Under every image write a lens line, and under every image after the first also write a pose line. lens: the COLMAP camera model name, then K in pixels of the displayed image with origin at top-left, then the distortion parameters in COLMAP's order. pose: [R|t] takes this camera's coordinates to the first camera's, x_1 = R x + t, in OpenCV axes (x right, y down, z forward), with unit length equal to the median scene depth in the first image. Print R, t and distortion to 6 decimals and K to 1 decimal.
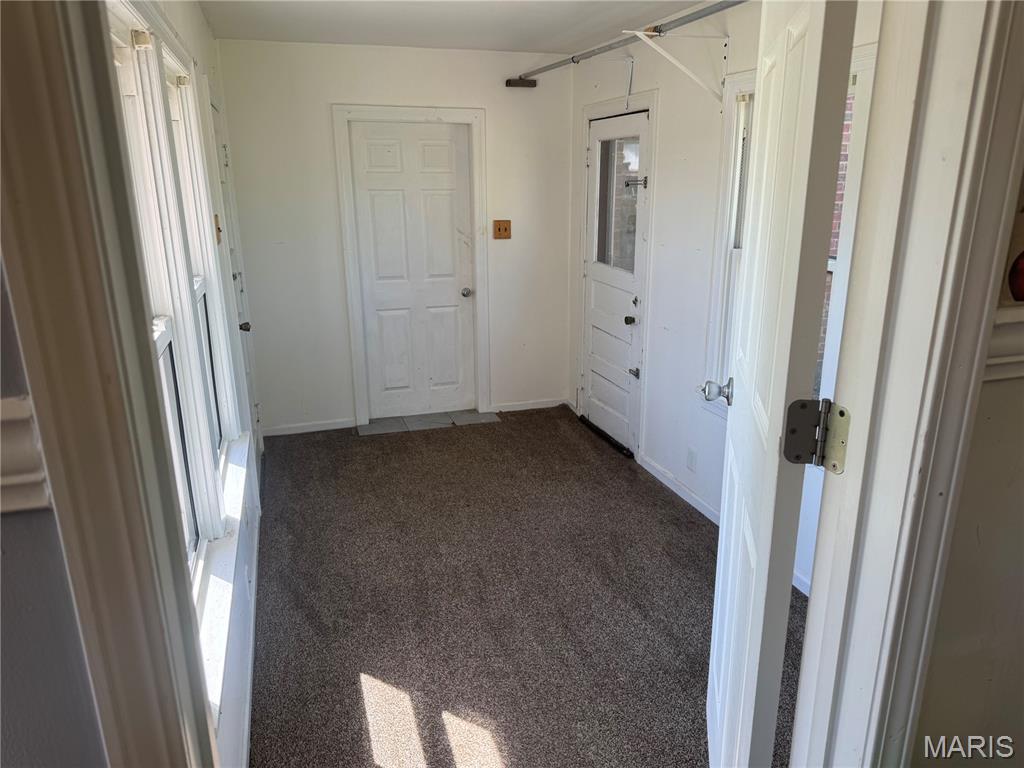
lens RADIAL K [[718.8, 0, 513.3], [0, 718.8, 396.7], [0, 0, 1]] dist [0.046339, -0.071819]
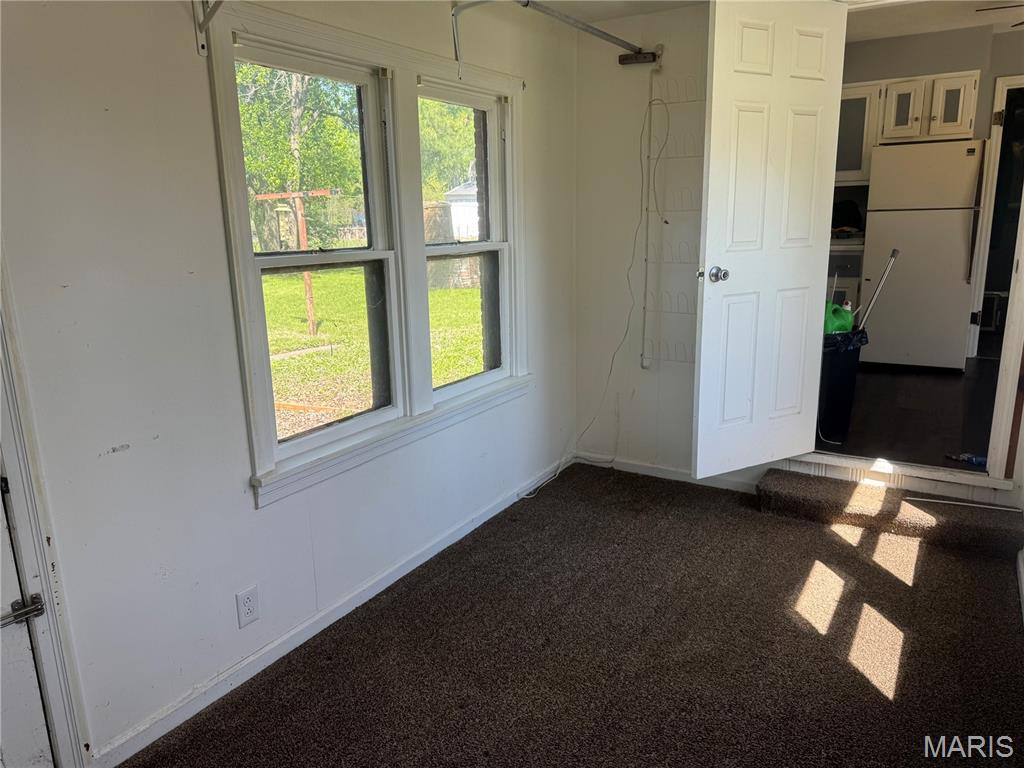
lens RADIAL K [[736.1, 0, 512.0], [0, 736.1, 384.0], [0, 0, 1]] dist [0.096265, -0.080105]
pose [[-0.671059, -0.136466, 0.728737, -0.502103], [0.227735, 0.897455, 0.377771, -0.399379], [-0.705562, 0.419465, -0.571167, 1.637739]]
